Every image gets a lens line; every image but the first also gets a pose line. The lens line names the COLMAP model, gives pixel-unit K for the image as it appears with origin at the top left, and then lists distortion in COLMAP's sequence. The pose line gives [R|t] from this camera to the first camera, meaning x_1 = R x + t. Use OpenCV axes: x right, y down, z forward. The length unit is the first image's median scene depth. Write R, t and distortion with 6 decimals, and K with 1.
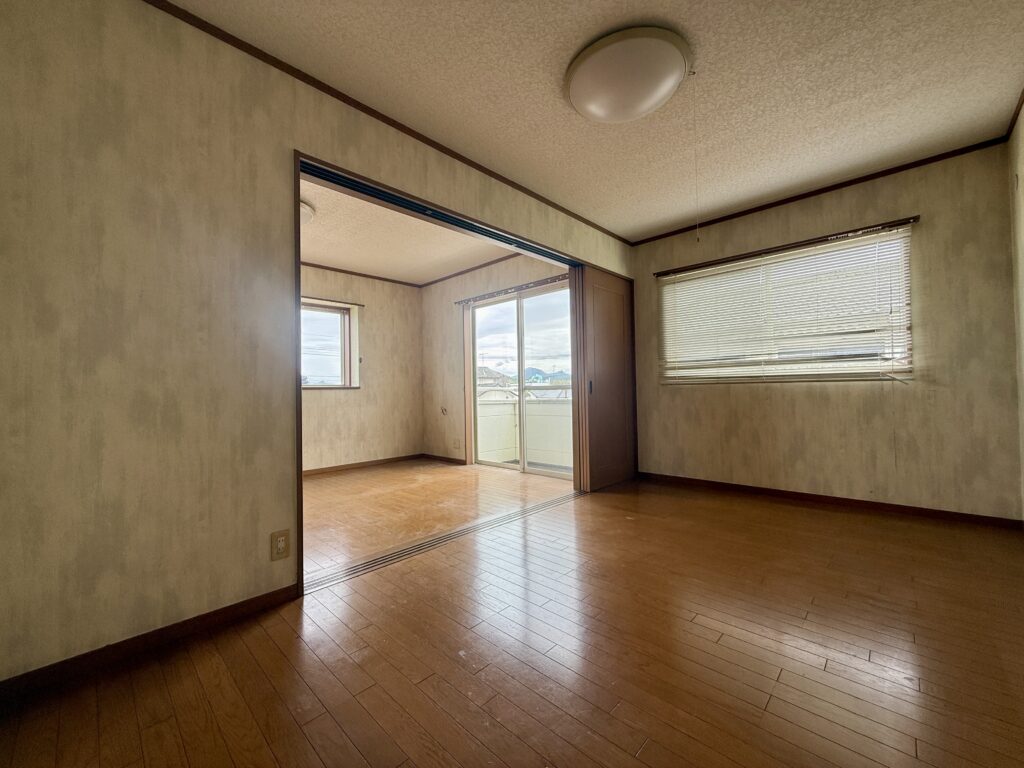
lens RADIAL K [[410.3, 0, 506.4], [0, 410.3, 388.0], [0, 0, 1]] dist [0.002646, 0.000121]
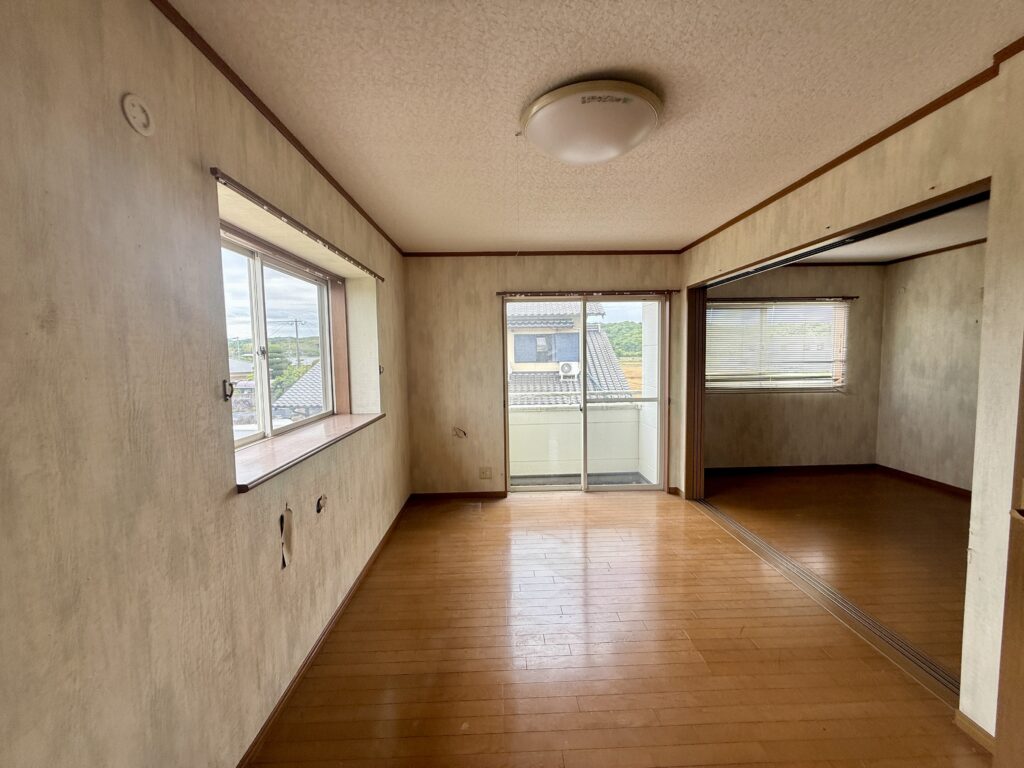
lens RADIAL K [[410.3, 0, 513.4], [0, 410.3, 380.3], [0, 0, 1]] dist [0.002646, 0.000121]
pose [[0.703360, -0.037960, 0.709820, -0.843863], [-0.004119, 0.998339, 0.057471, -0.115207], [-0.710822, -0.043346, 0.702035, 0.561687]]
